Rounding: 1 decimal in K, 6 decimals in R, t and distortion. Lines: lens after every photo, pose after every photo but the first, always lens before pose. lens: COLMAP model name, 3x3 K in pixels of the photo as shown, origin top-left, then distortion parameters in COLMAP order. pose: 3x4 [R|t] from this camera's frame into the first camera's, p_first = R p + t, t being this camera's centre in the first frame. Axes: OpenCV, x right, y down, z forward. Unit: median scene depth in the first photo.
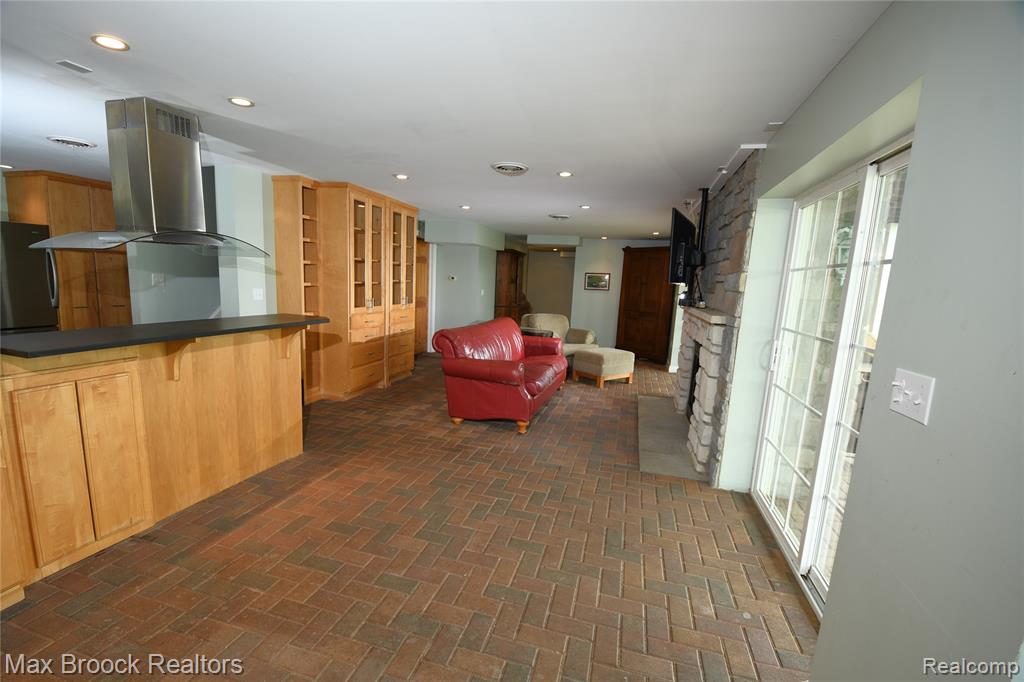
lens RADIAL K [[440.6, 0, 516.9], [0, 440.6, 348.8], [0, 0, 1]] dist [-0.010094, -0.000604]
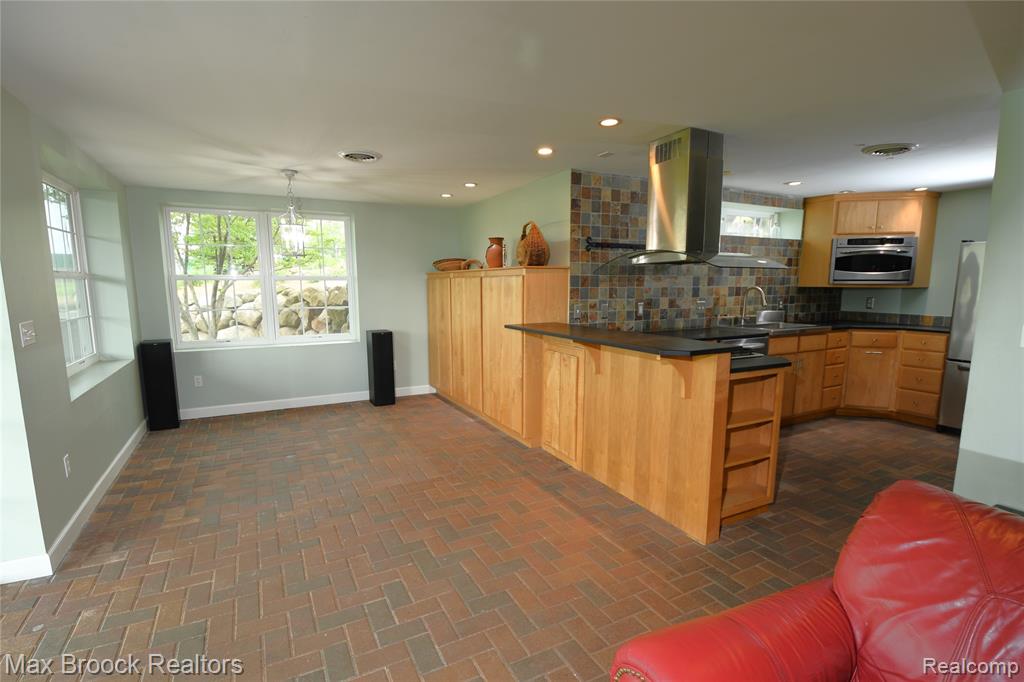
lens RADIAL K [[482.0, 0, 508.9], [0, 482.0, 351.4], [0, 0, 1]] dist [-0.030174, -0.002733]
pose [[-0.734192, 0.044513, -0.677482, 0.310277], [-0.144430, 0.964769, 0.219909, -0.234548], [0.663402, 0.259304, -0.701897, 1.613720]]
